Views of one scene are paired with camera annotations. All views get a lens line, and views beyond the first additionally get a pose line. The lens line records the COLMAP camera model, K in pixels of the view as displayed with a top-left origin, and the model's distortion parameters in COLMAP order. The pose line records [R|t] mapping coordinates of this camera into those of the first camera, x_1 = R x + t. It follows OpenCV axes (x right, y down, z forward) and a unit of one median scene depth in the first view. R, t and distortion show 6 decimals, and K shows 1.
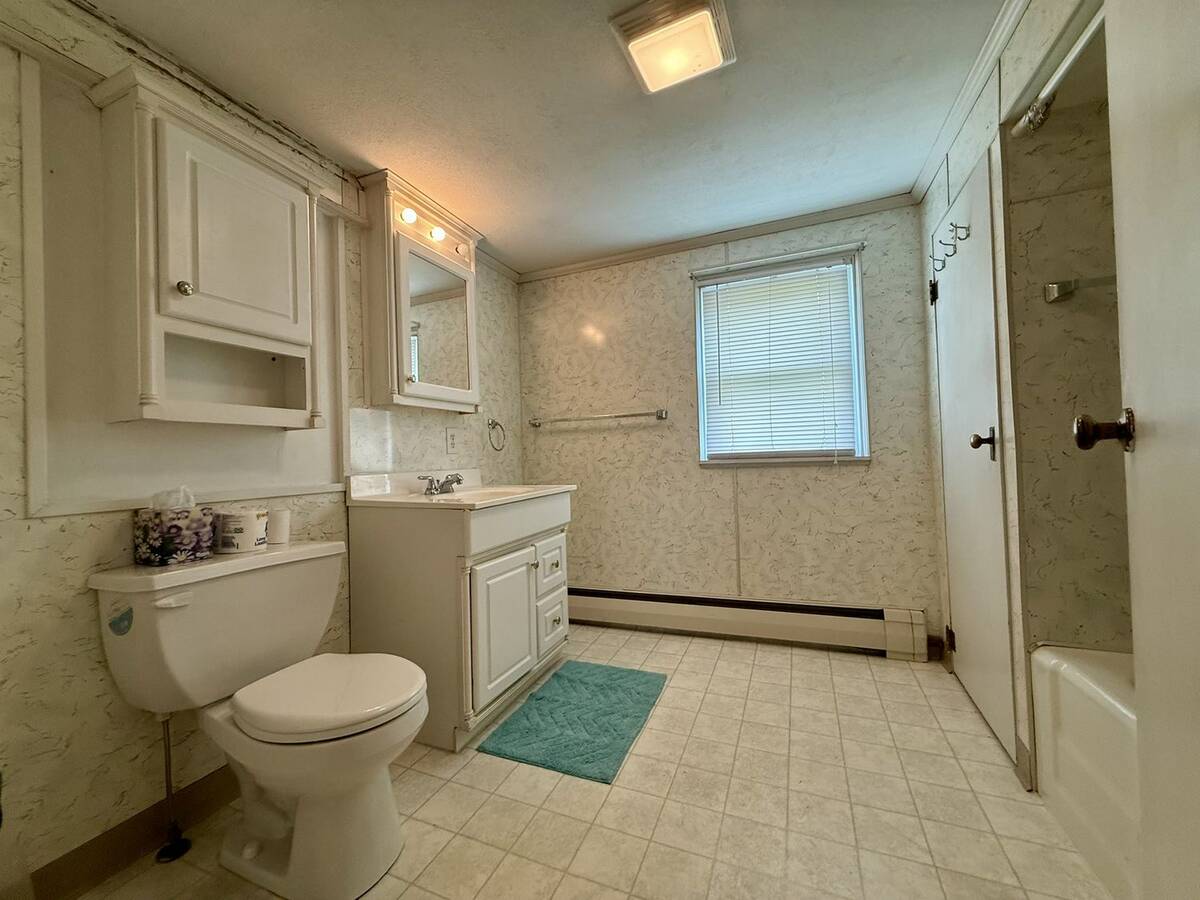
lens RADIAL K [[476.2, 0, 594.9], [0, 476.2, 449.4], [0, 0, 1]] dist [-0.000003, 0.000212]
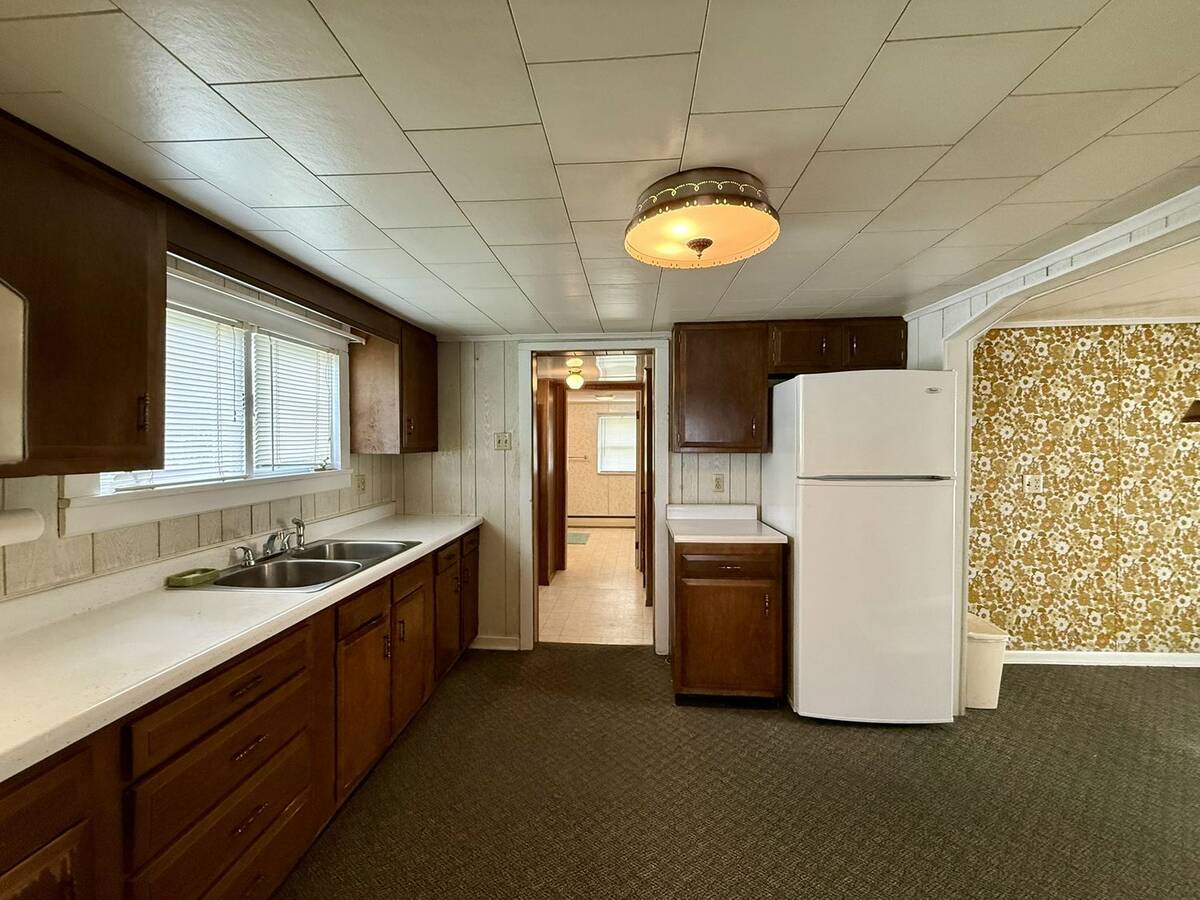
lens RADIAL K [[476.2, 0, 594.9], [0, 476.2, 449.4], [0, 0, 1]] dist [-0.000003, 0.000212]
pose [[0.950224, 0.026628, 0.310429, -0.856900], [-0.032843, 0.999351, 0.014810, -0.193475], [-0.309833, -0.024268, 0.950481, -2.179140]]
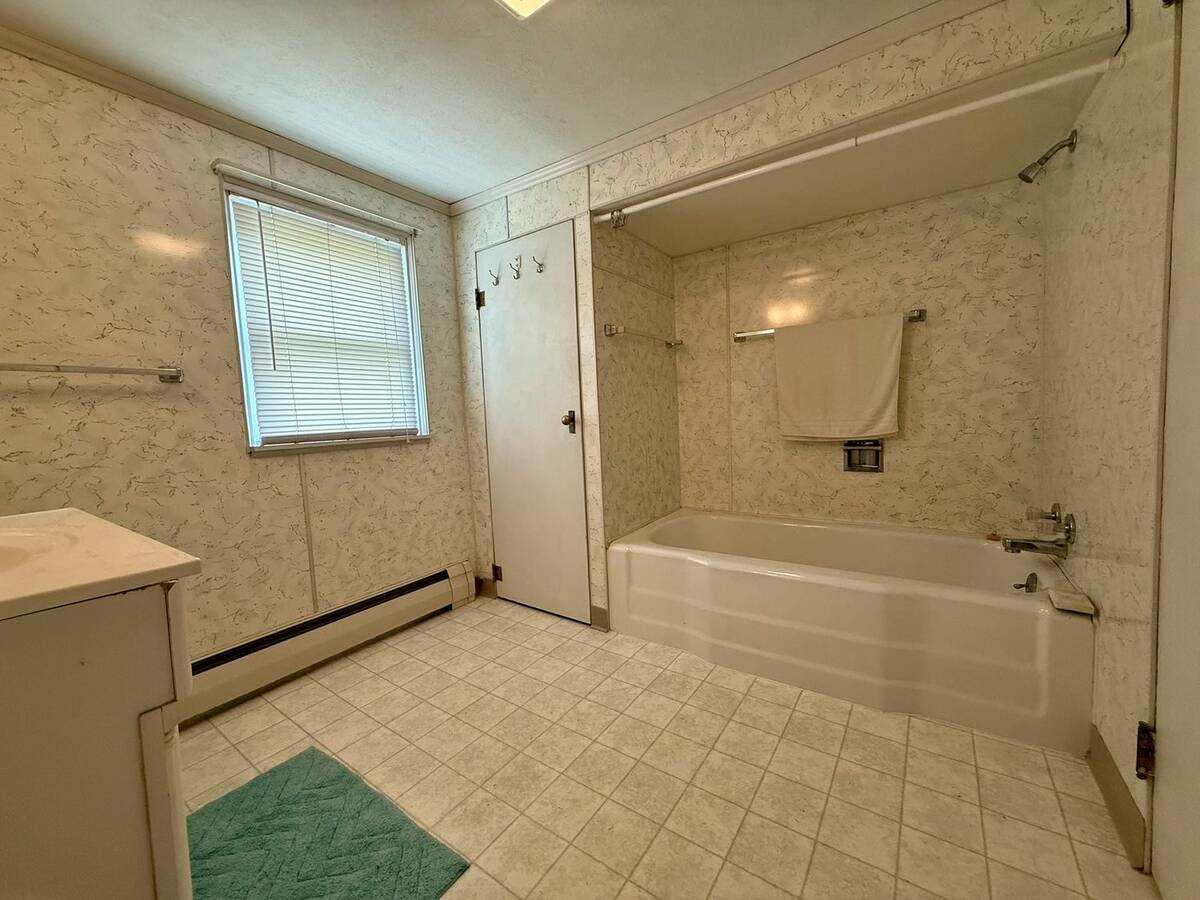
lens RADIAL K [[476.2, 0, 594.9], [0, 476.2, 449.4], [0, 0, 1]] dist [-0.000003, 0.000212]
pose [[0.218797, -0.049903, 0.974493, -0.386269], [0.018397, 0.998725, 0.047014, 0.004051], [-0.975597, 0.007641, 0.219436, 0.386292]]
